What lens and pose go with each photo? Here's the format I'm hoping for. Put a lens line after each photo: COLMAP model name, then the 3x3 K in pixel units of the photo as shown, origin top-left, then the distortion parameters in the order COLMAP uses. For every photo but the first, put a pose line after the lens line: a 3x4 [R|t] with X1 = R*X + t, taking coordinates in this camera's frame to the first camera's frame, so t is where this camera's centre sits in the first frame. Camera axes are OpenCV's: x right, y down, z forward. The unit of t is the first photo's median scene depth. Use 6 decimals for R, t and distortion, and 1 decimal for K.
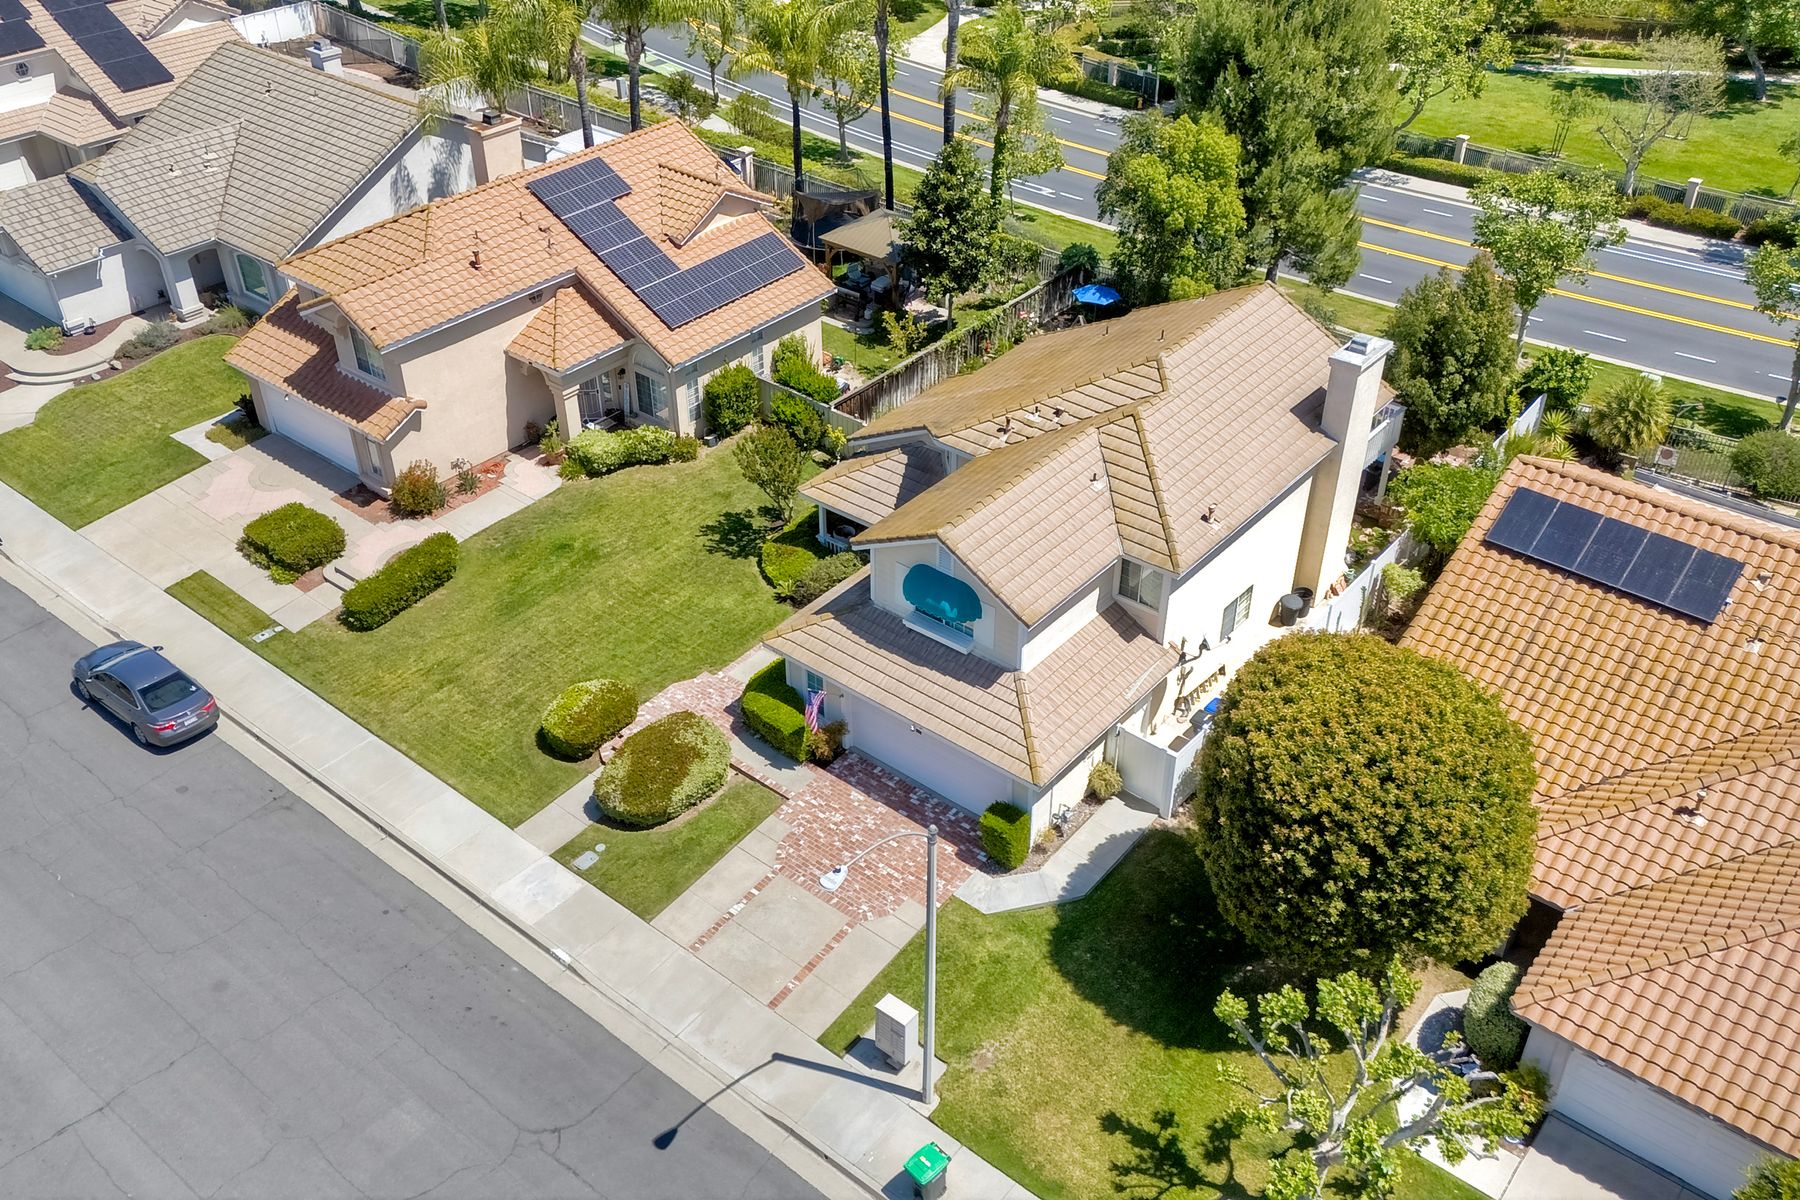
lens RADIAL K [[1567.7, 0, 921.9], [0, 1567.7, 605.0], [0, 0, 1]] dist [0.098597, -0.001452]
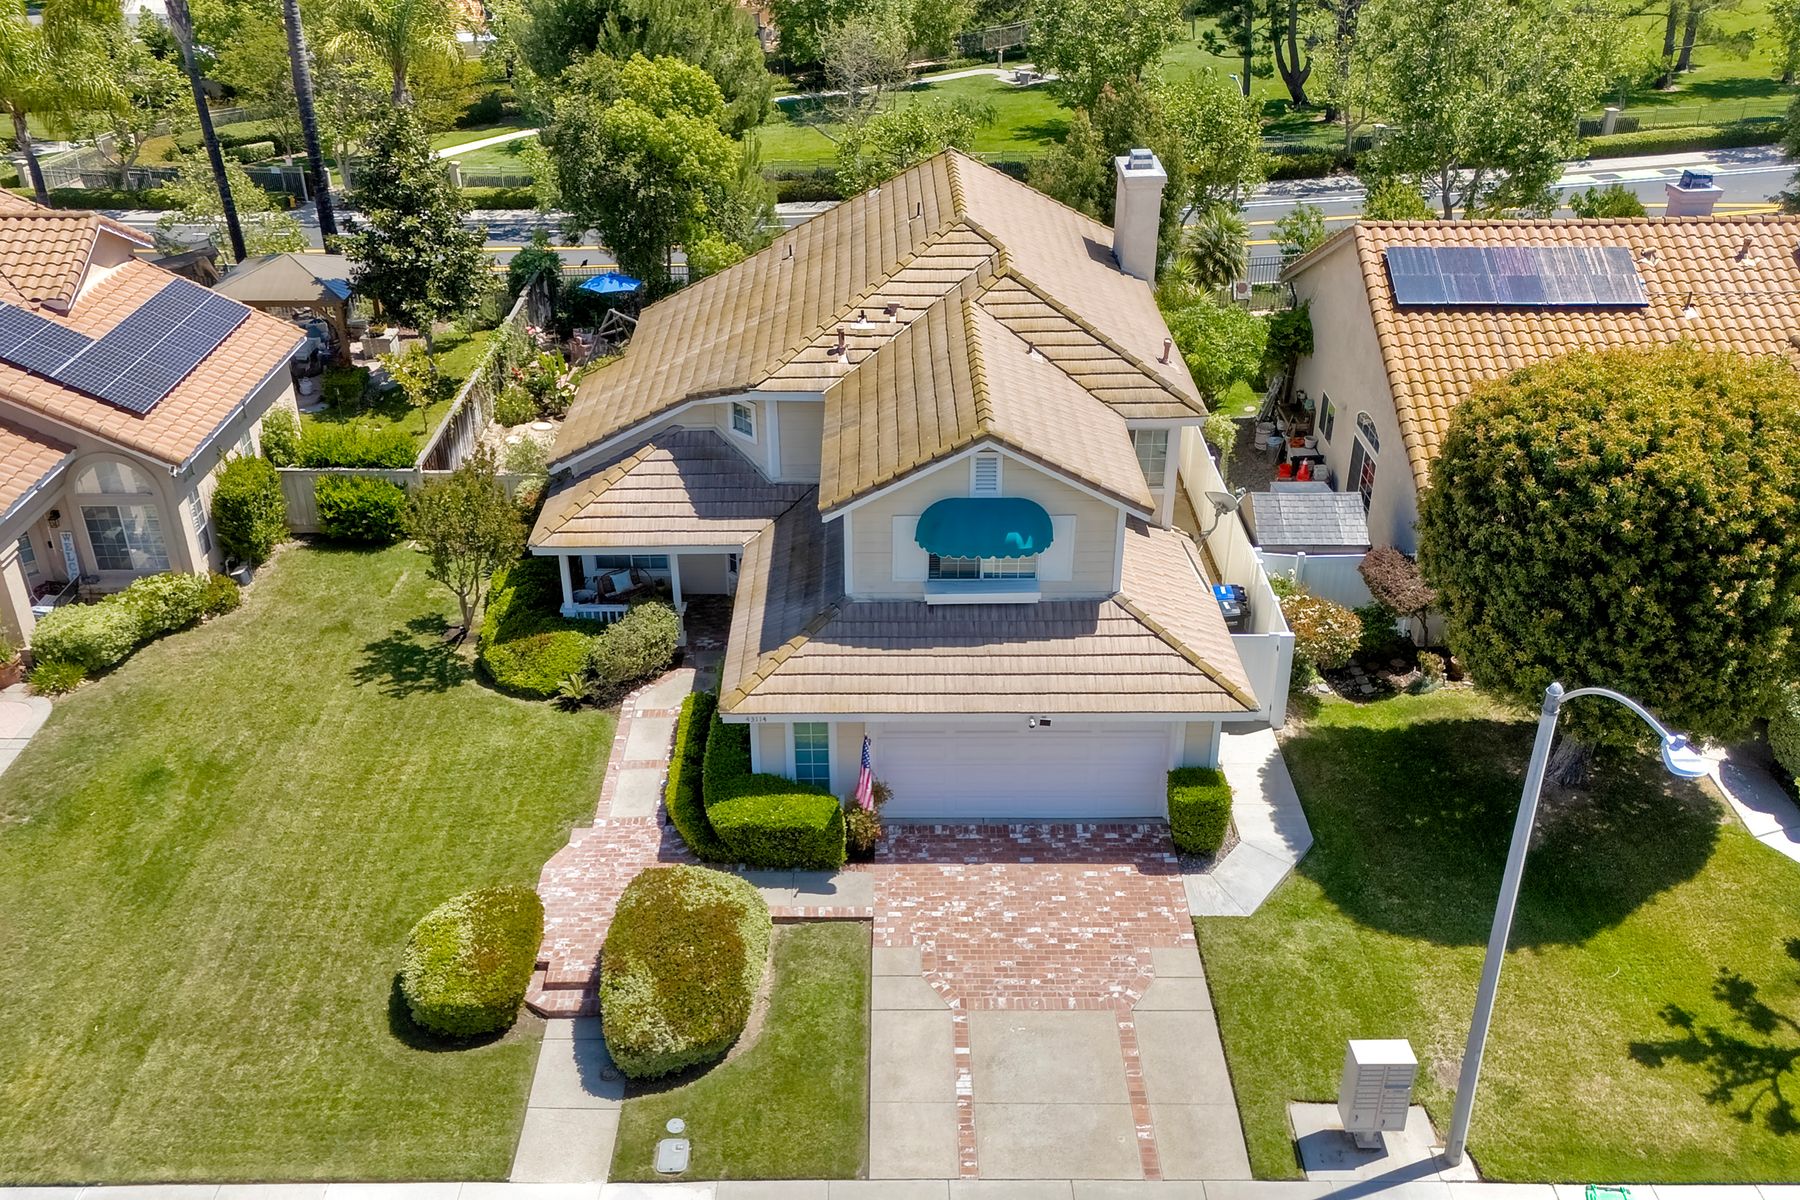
lens RADIAL K [[1609.6, 0, 899.4], [0, 1609.6, 578.3], [0, 0, 1]] dist [0.095888, -0.075548]
pose [[0.772482, -0.304174, 0.557449, -0.387685], [0.374788, 0.927012, -0.013533, 0.007765], [-0.512646, 0.219379, 0.830101, 0.400950]]
